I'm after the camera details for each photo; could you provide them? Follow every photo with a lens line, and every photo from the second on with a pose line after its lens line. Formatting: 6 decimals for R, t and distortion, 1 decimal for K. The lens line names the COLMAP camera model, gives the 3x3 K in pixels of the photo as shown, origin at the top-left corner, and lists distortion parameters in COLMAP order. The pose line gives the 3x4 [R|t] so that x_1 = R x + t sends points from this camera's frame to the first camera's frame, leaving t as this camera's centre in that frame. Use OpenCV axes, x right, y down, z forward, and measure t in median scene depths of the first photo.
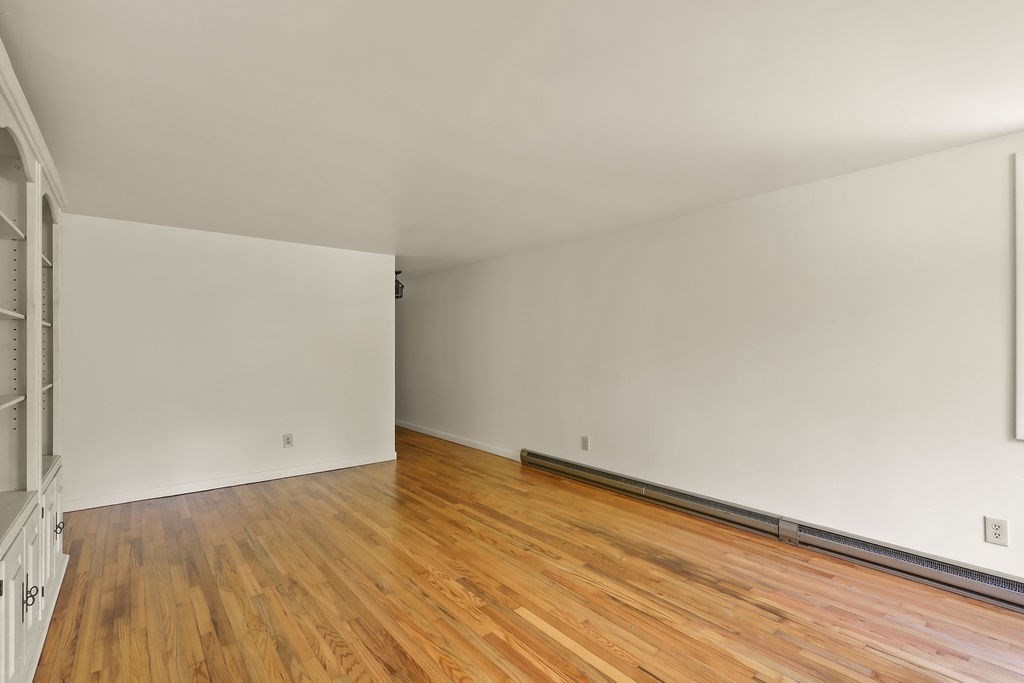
lens RADIAL K [[471.2, 0, 514.2], [0, 471.2, 345.4], [0, 0, 1]] dist [-0.004873, -0.000201]
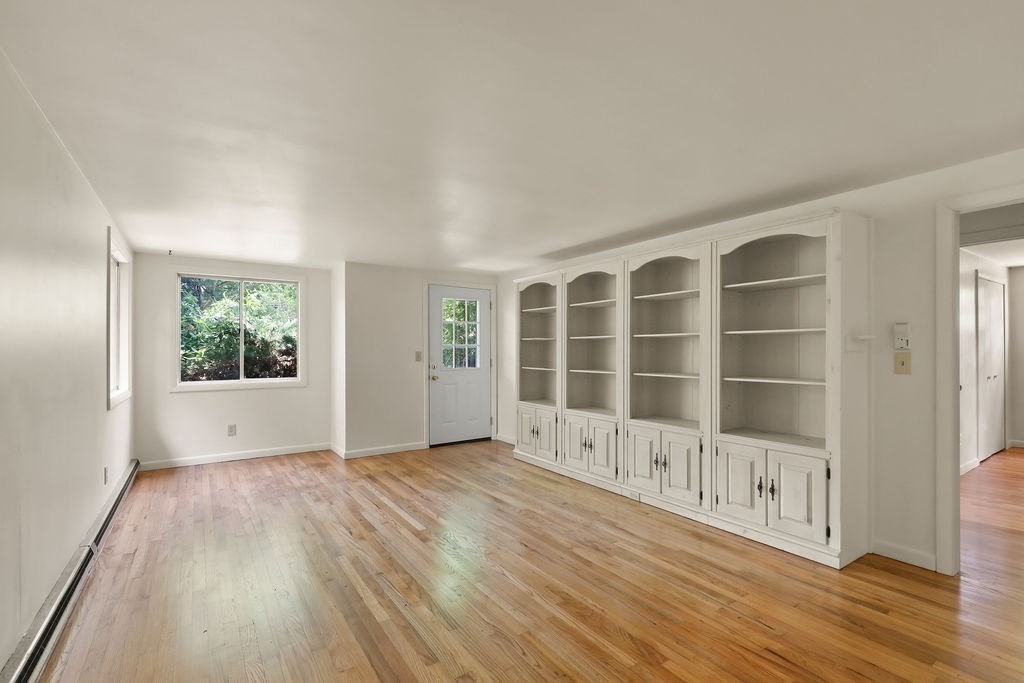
lens RADIAL K [[471.2, 0, 515.2], [0, 471.2, 348.8], [0, 0, 1]] dist [-0.004873, -0.000201]
pose [[-0.996131, 0.003884, 0.087800, -0.334272], [0.003178, 0.999961, -0.008185, 0.008501], [-0.087828, -0.007874, -0.996104, 1.999646]]
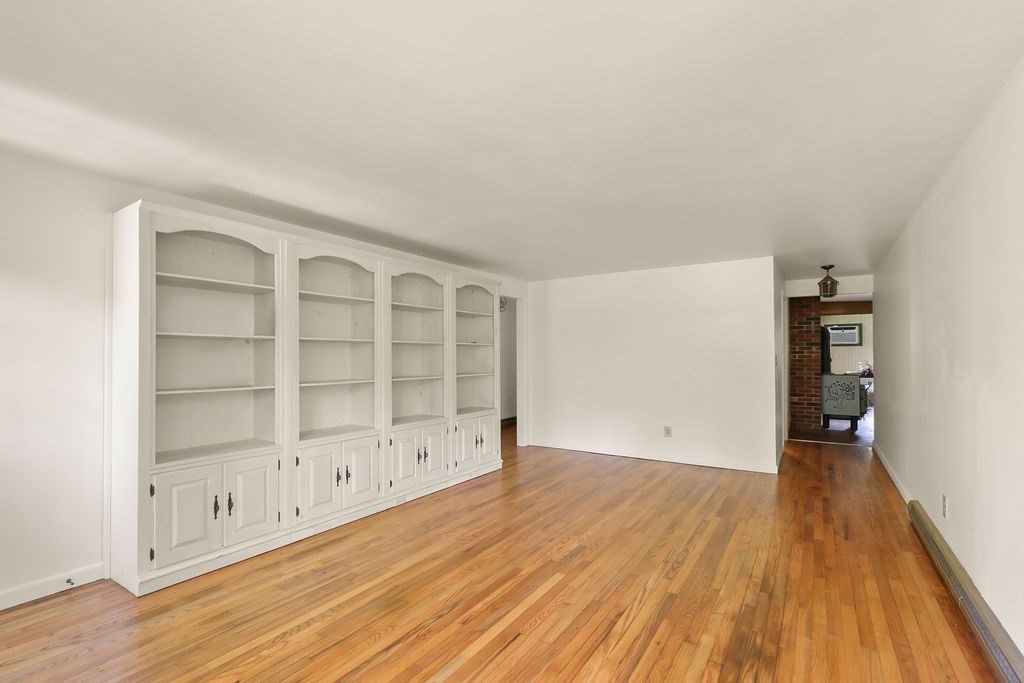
lens RADIAL K [[471.2, 0, 517.4], [0, 471.2, 344.2], [0, 0, 1]] dist [-0.004873, -0.000201]
pose [[0.313147, -0.020832, -0.949476, 0.922942], [0.008066, 0.999782, -0.019276, -0.002520], [0.949671, -0.001622, 0.313246, 0.424801]]
